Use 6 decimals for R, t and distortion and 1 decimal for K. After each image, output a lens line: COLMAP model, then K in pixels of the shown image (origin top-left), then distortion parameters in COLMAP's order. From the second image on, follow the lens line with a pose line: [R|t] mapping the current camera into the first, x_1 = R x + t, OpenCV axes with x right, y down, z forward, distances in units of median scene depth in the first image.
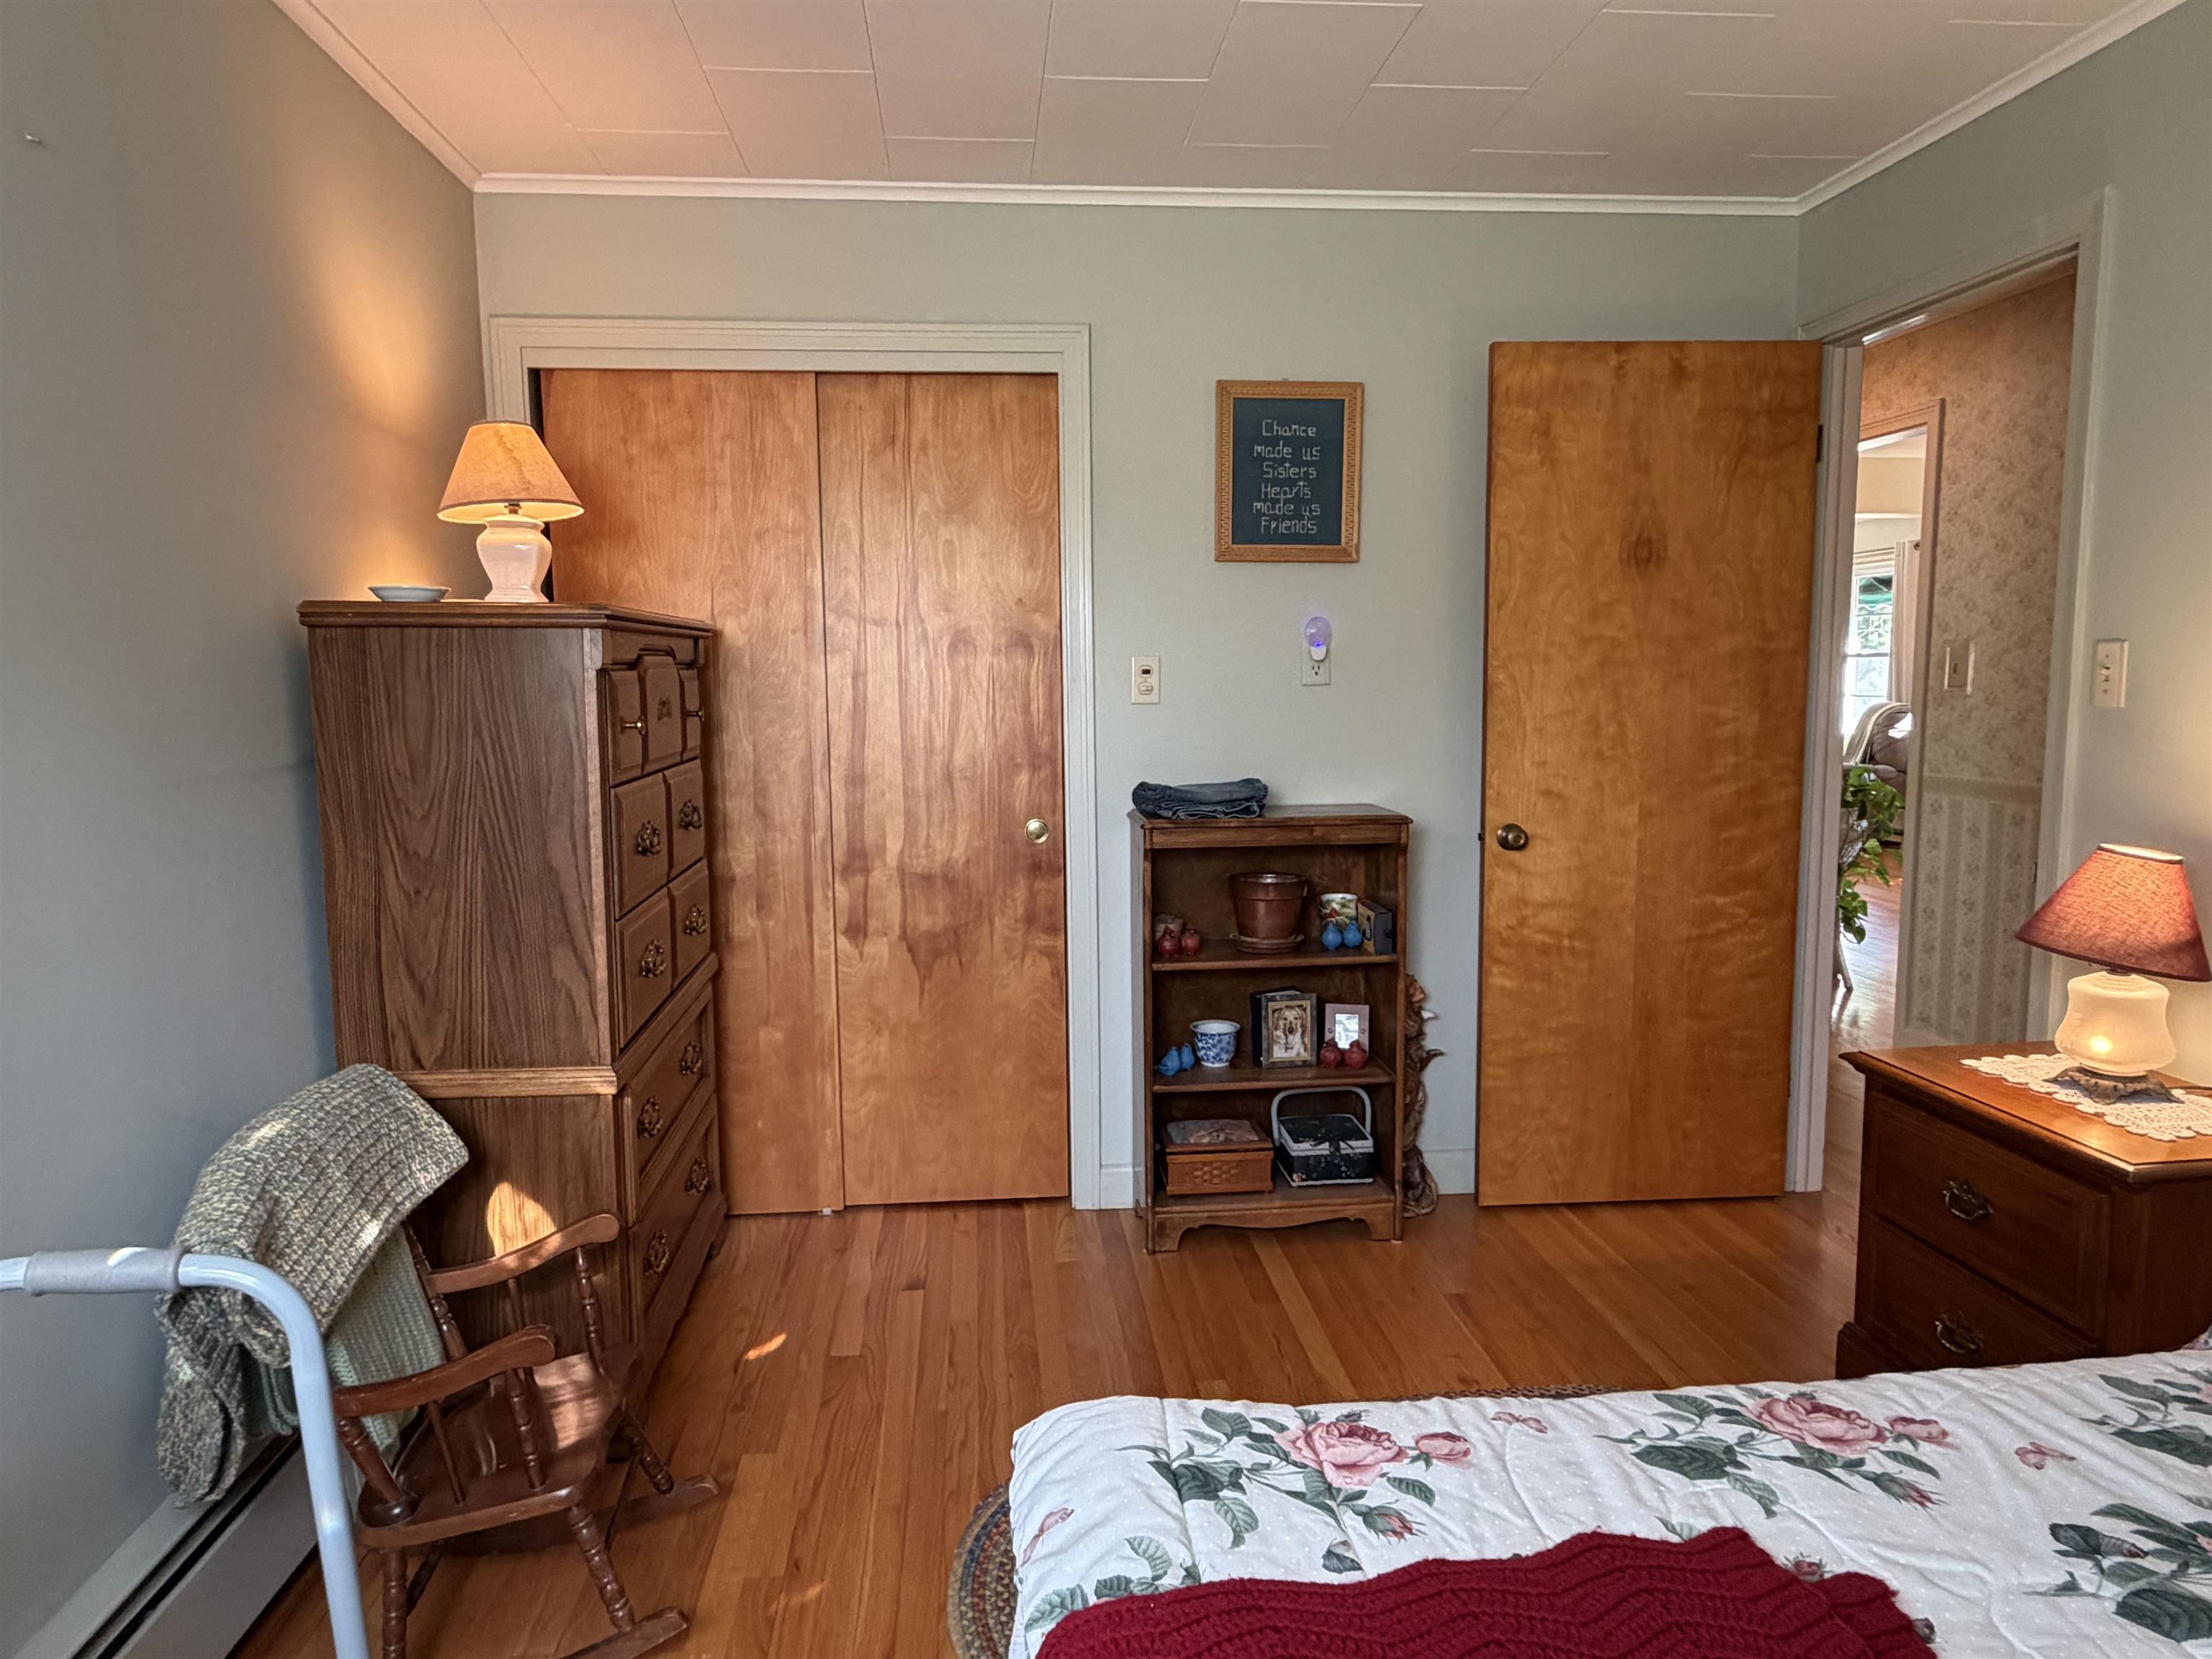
lens RADIAL K [[1354.3, 0, 1098.5], [0, 1354.3, 825.0], [0, 0, 1]] dist [0.004941, 0.001003]
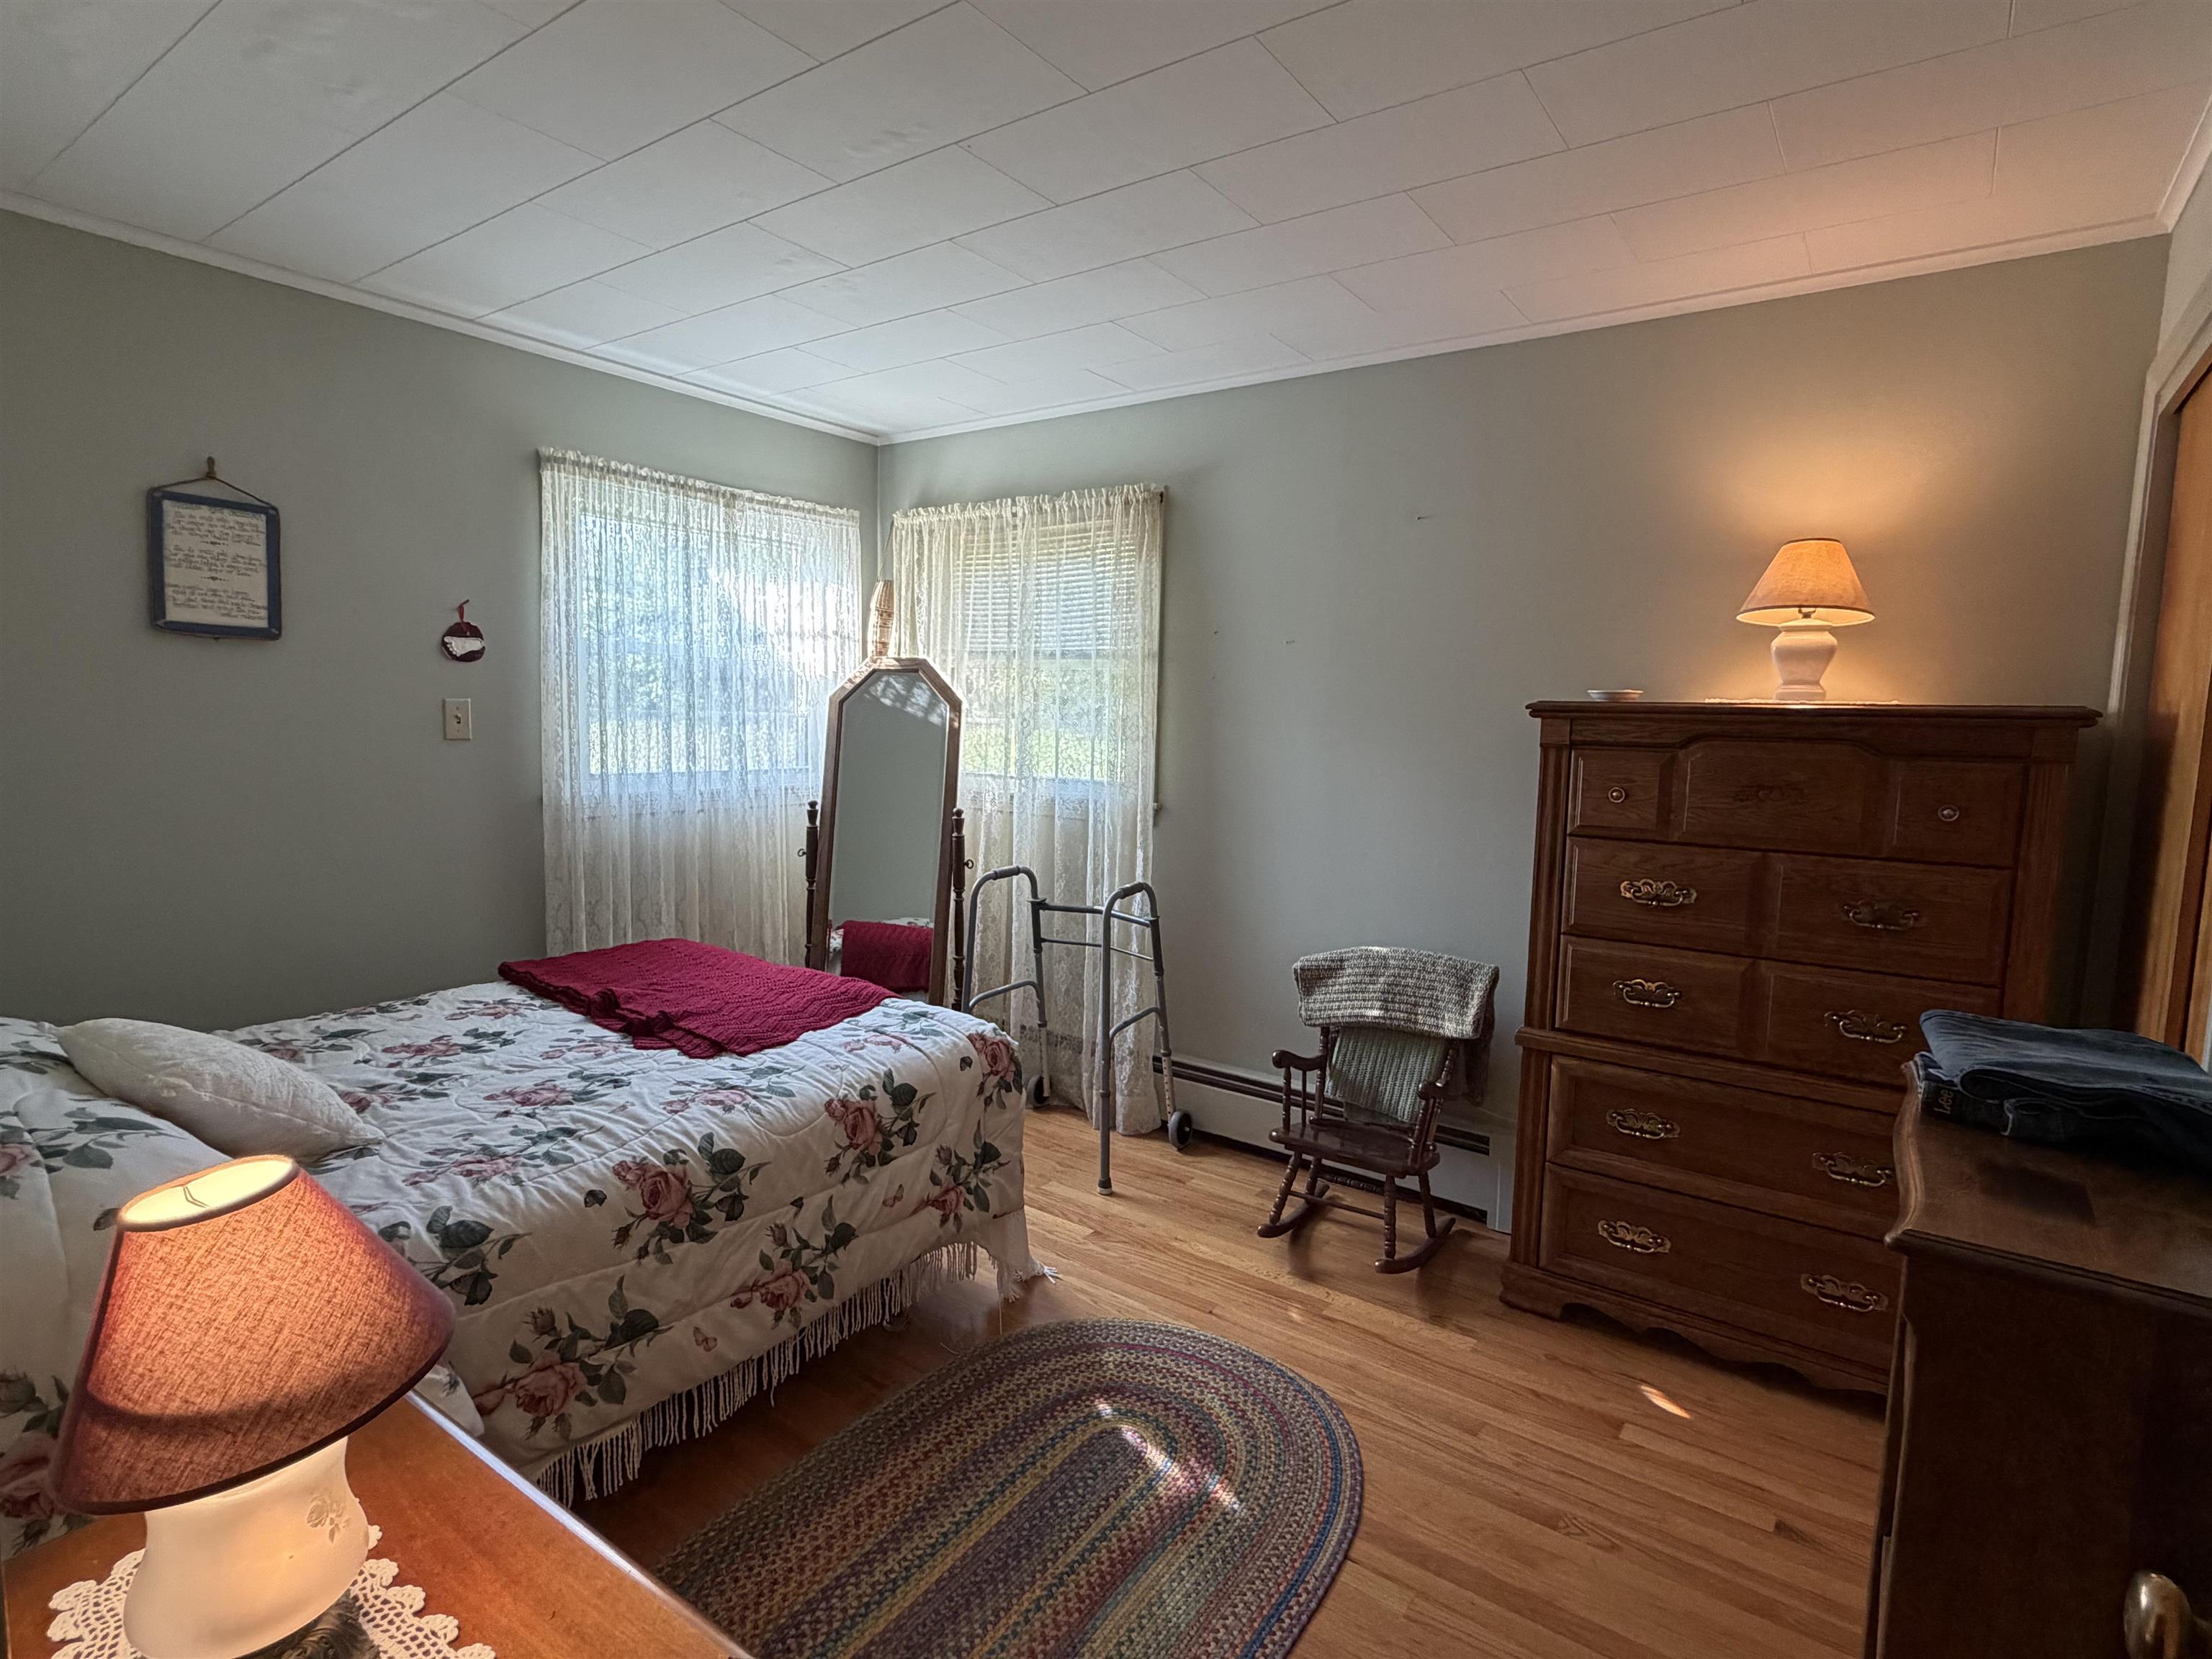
lens RADIAL K [[1154.2, 0, 1097.0], [0, 1154.2, 825.2], [0, 0, 1]] dist [-0.000827, -0.000100]
pose [[-0.652309, 0.081893, -0.753516, 1.581213], [-0.092144, 0.978204, 0.186080, -0.407249], [0.752331, 0.190814, -0.630545, 2.672648]]
